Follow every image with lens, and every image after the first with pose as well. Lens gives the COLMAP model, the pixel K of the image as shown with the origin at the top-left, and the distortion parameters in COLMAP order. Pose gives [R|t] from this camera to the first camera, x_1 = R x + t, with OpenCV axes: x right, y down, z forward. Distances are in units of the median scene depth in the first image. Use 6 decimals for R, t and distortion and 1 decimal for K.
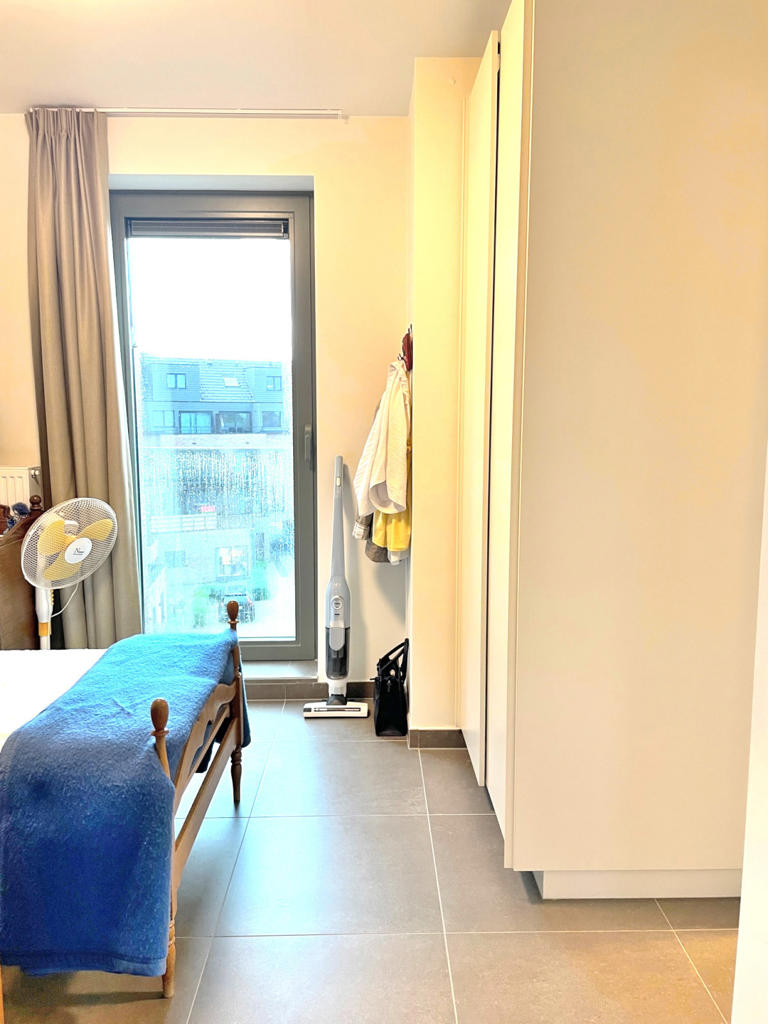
lens RADIAL K [[777.9, 0, 384.7], [0, 777.9, 514.1], [0, 0, 1]] dist [0.011845, -0.001160]
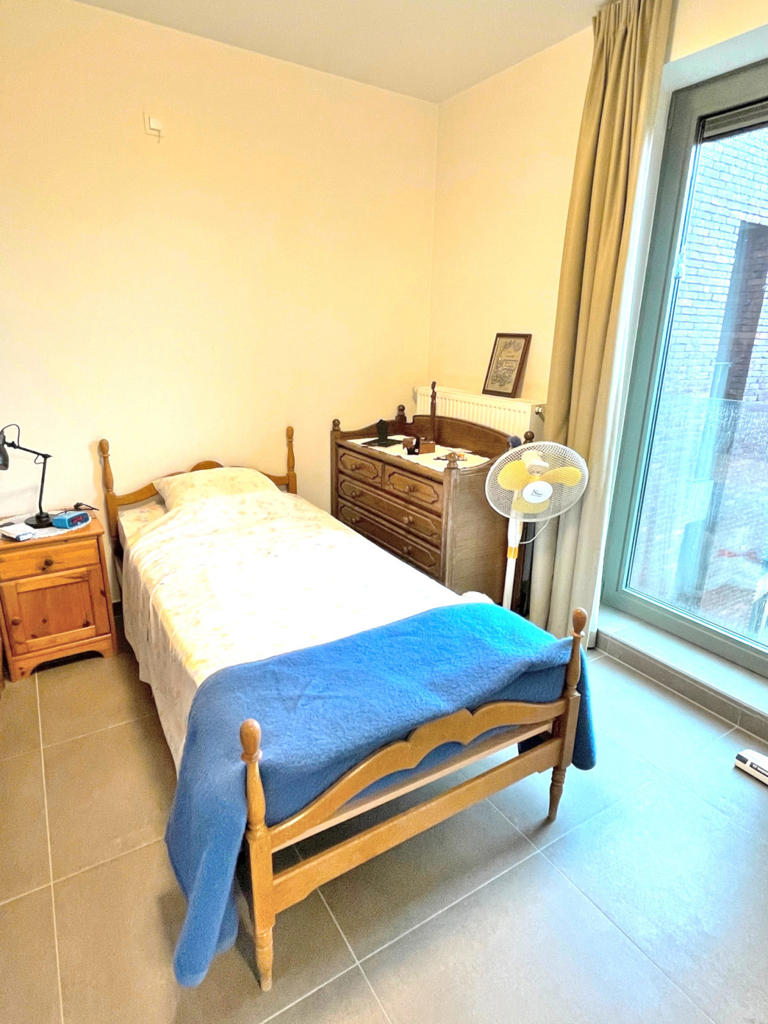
lens RADIAL K [[574.9, 0, 384.0], [0, 574.9, 509.8], [0, 0, 1]] dist [0.005790, 0.000757]
pose [[0.514868, 0.268714, -0.814066, 0.122861], [-0.131088, 0.963114, 0.235004, -0.079364], [0.847188, -0.014282, 0.531101, 0.405124]]
